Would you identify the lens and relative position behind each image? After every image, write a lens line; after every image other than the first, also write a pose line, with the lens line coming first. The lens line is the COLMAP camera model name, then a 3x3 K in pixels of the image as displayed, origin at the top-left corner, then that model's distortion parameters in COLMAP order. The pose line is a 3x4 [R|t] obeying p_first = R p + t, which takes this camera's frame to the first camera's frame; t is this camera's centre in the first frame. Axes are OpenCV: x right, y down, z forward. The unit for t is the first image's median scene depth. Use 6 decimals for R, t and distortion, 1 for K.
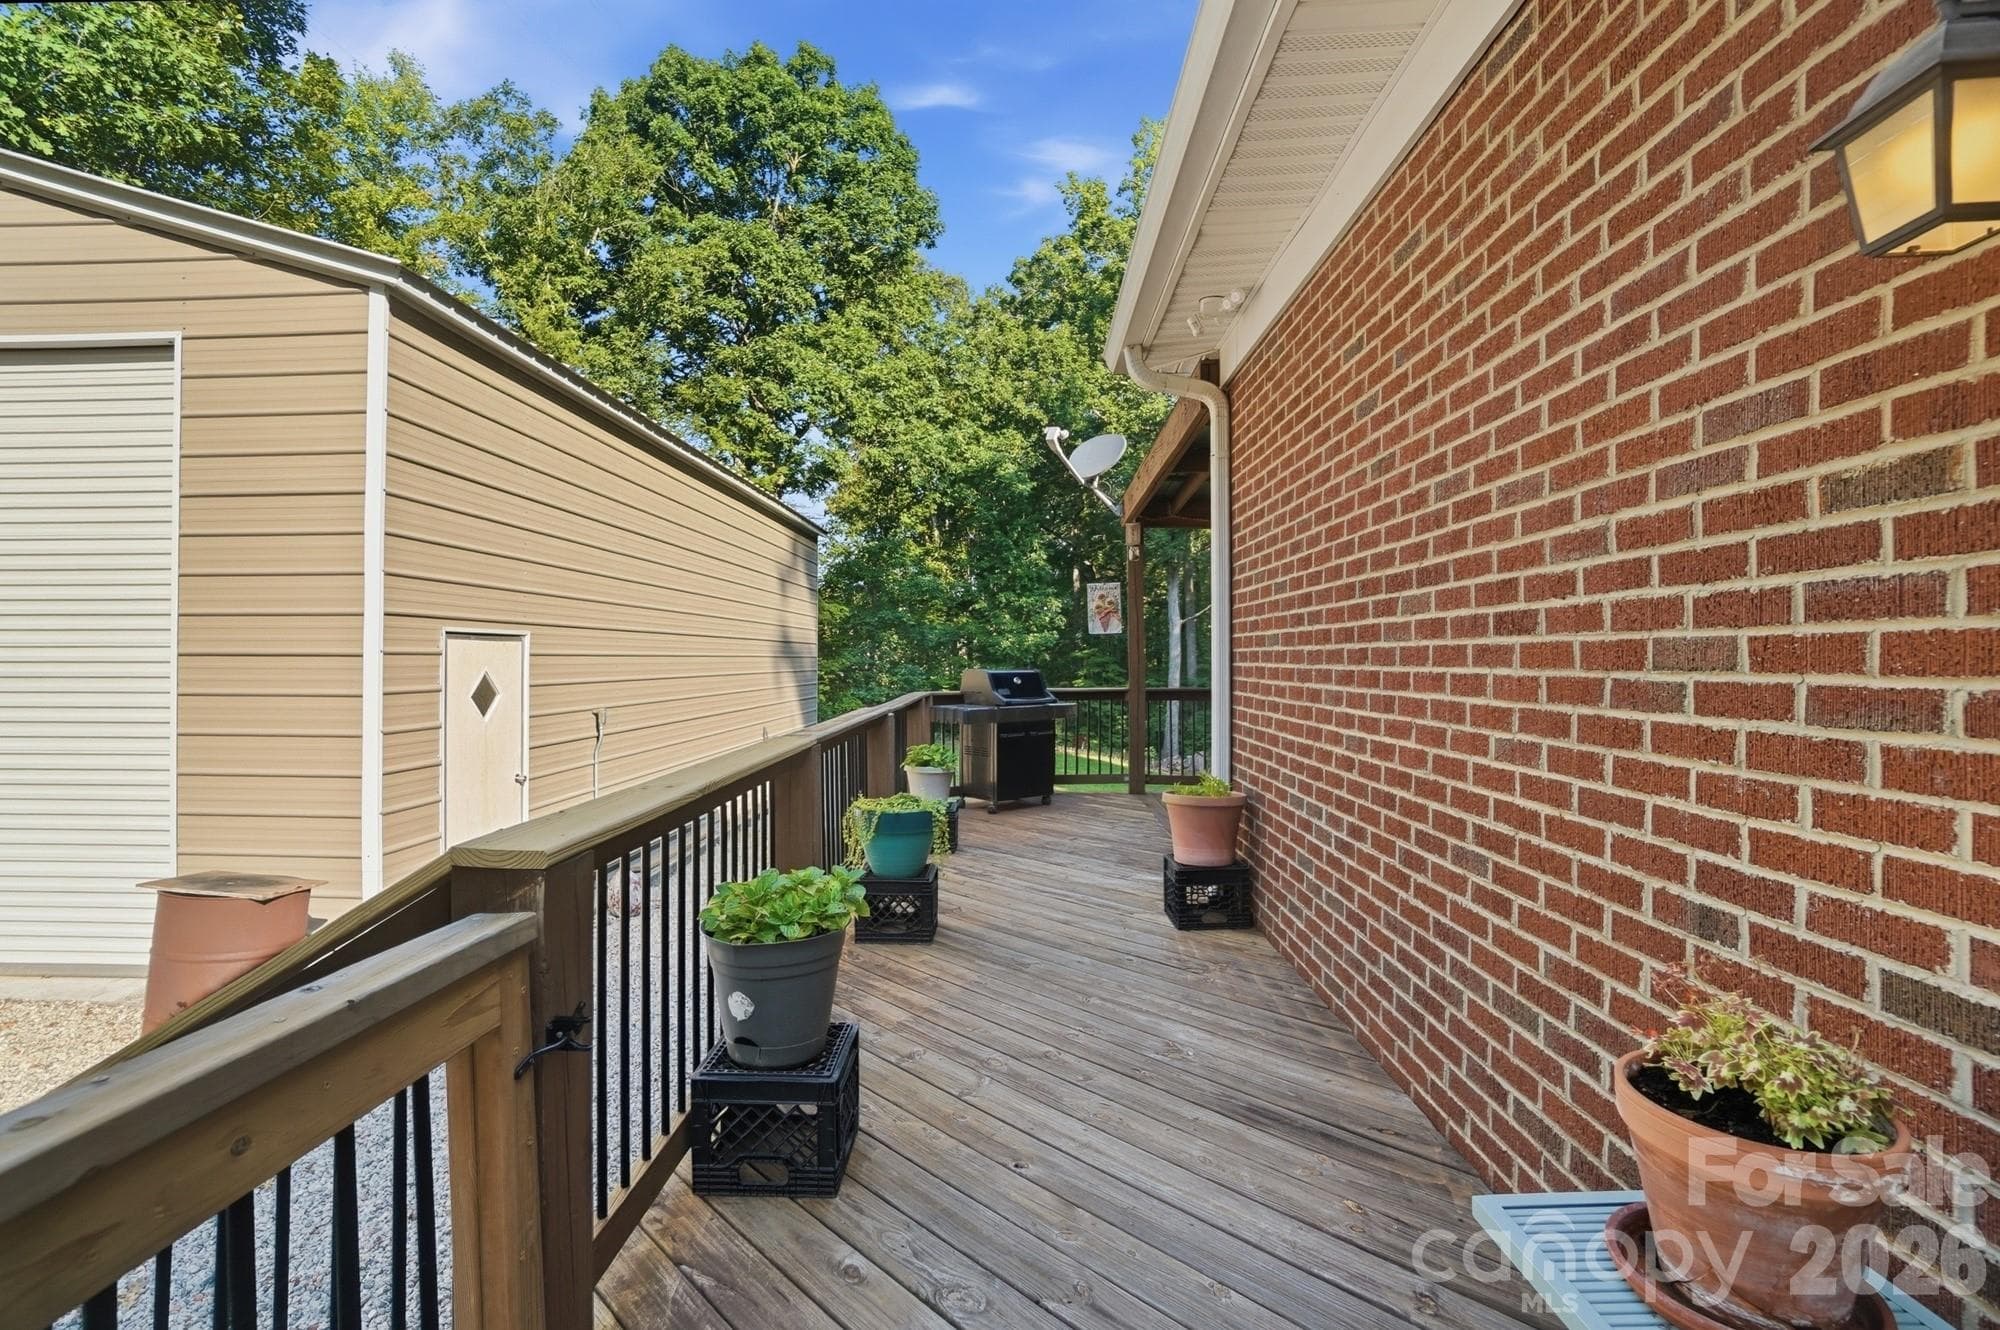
lens RADIAL K [[939.9, 0, 1012.7], [0, 939.9, 617.0], [0, 0, 1]] dist [-0.043525, 0.002566]
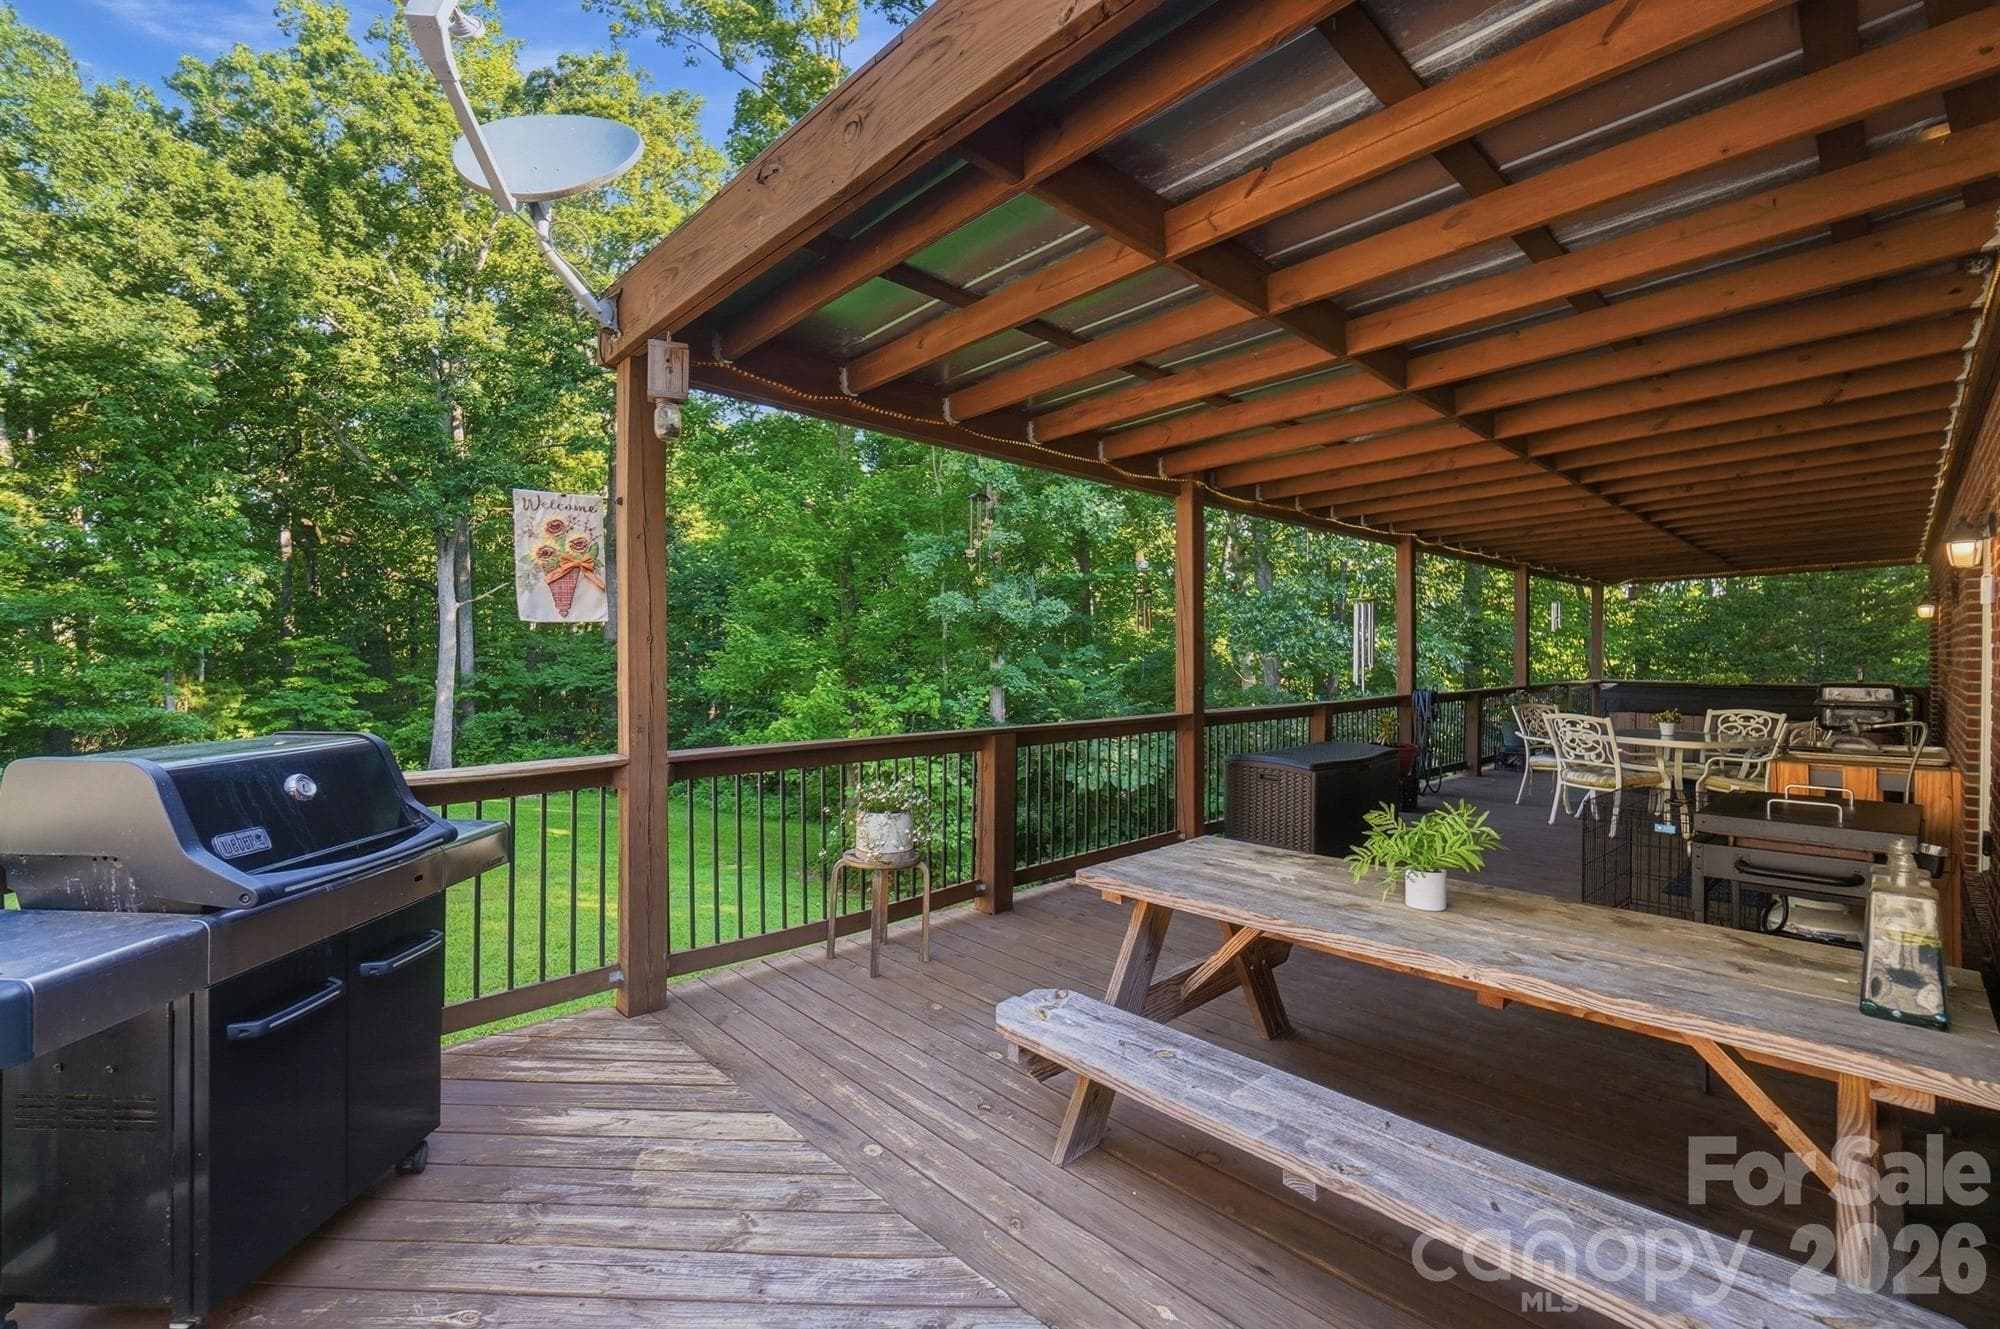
lens RADIAL K [[873.1, 0, 1001.7], [0, 873.1, 656.9], [0, 0, 1]] dist [-0.003989, 0.000128]
pose [[0.720028, 0.005435, 0.693924, -0.004853], [-0.041960, 0.998481, 0.035719, 0.002599], [-0.692675, -0.054836, 0.719162, 0.138266]]
